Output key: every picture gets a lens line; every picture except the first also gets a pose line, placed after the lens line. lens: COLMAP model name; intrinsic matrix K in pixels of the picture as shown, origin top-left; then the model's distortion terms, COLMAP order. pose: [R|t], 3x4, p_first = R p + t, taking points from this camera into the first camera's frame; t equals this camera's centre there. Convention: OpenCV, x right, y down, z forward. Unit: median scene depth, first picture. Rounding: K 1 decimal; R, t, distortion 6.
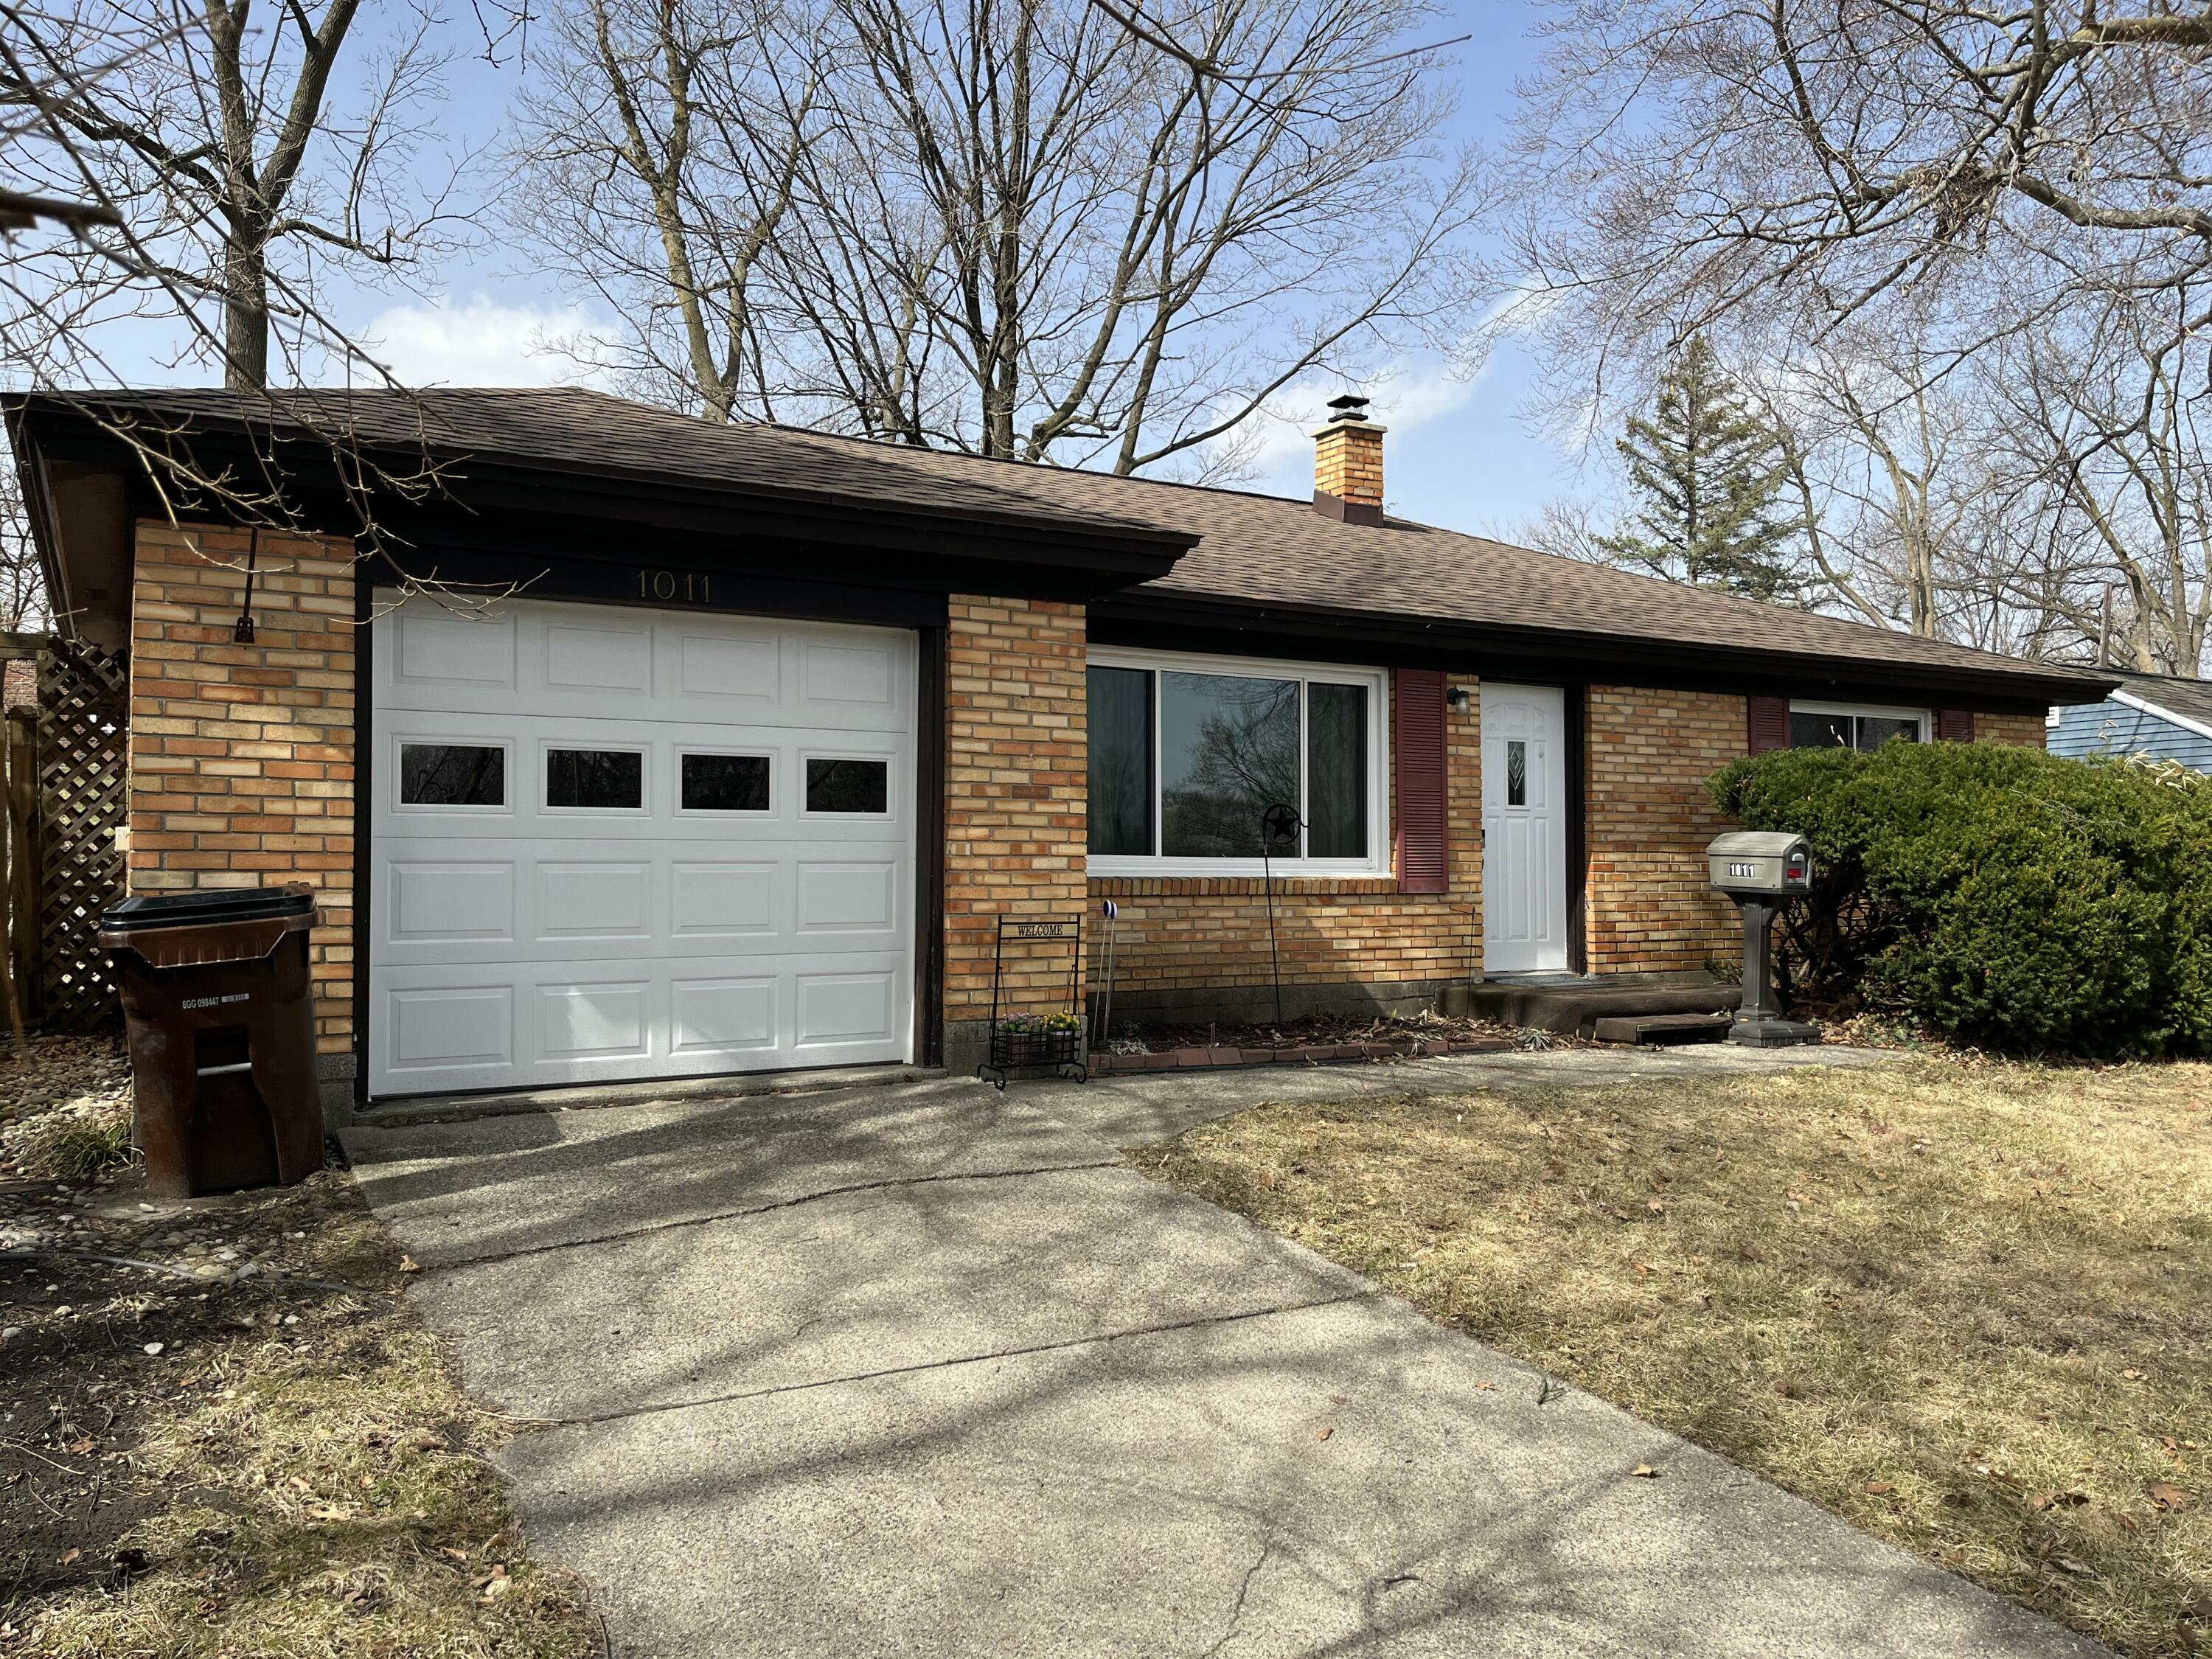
lens RADIAL K [[1654.0, 0, 1096.4], [0, 1654.0, 832.6], [0, 0, 1]] dist [0.089888, -0.111594]
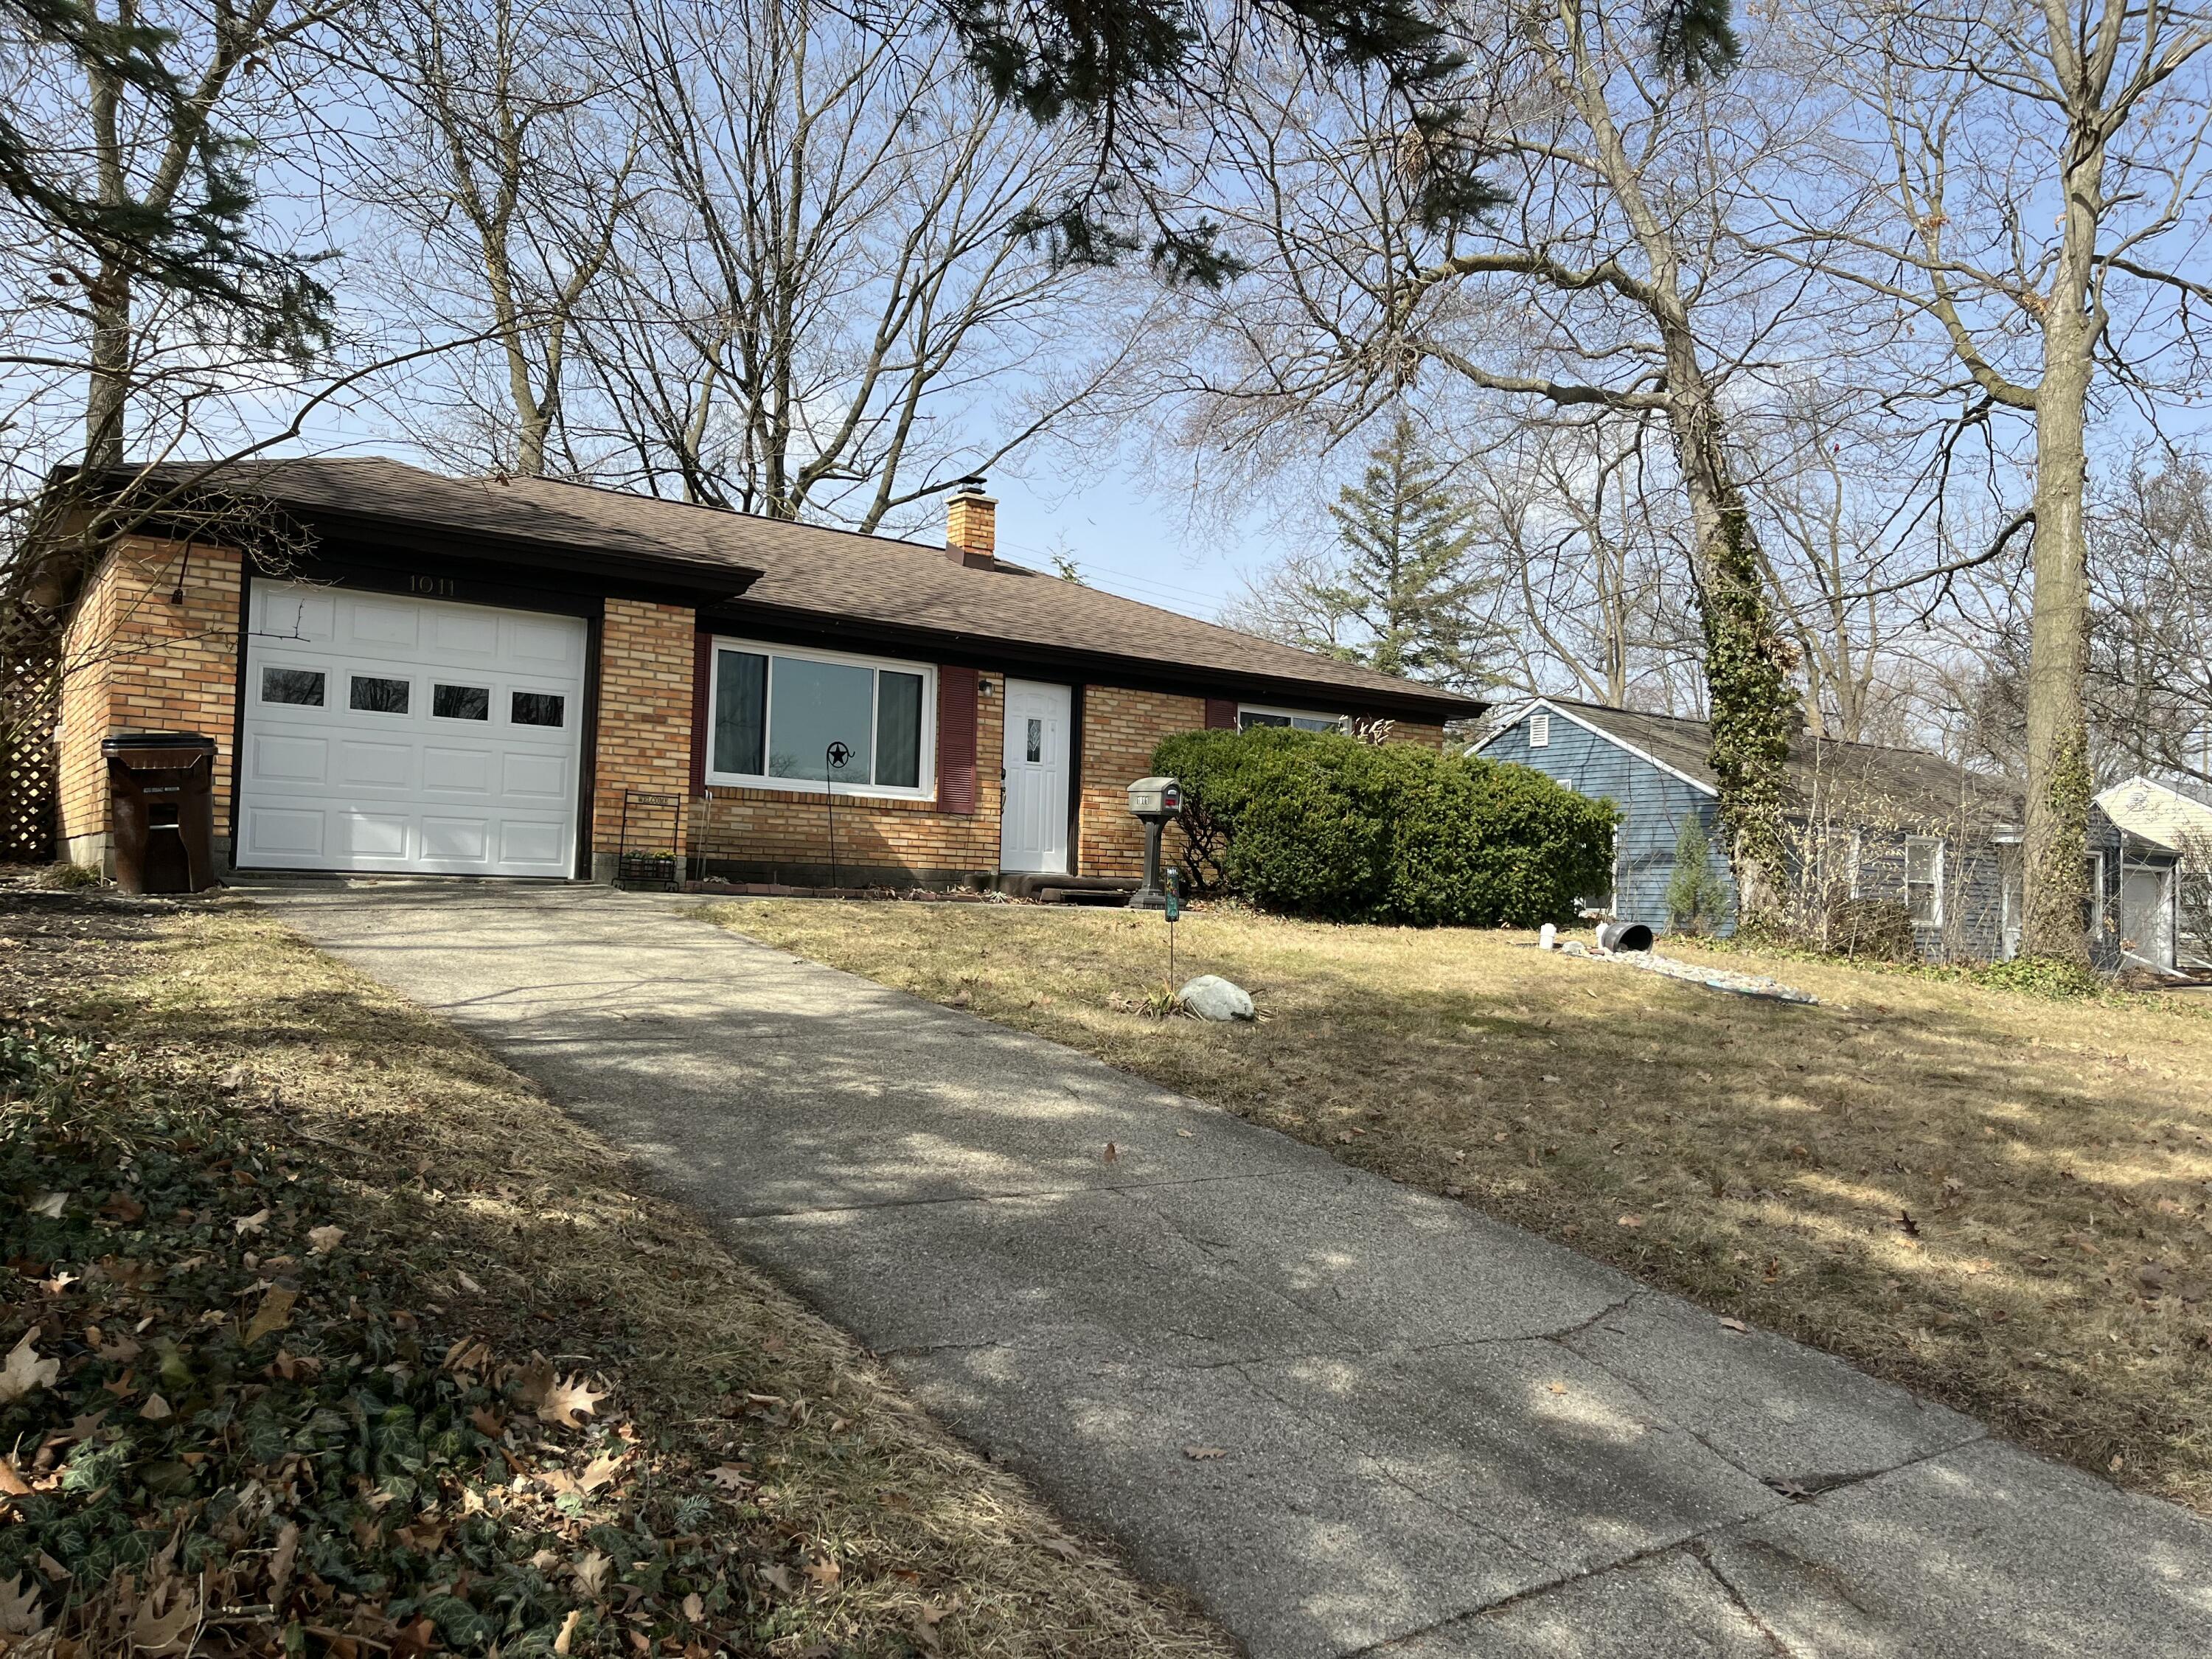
lens RADIAL K [[1654.0, 0, 1096.4], [0, 1654.0, 832.6], [0, 0, 1]] dist [0.089888, -0.111594]
pose [[0.995085, 0.034588, 0.092783, 0.194360], [-0.033050, 0.999290, -0.018071, 0.081138], [-0.093342, 0.014915, 0.995522, -0.544962]]
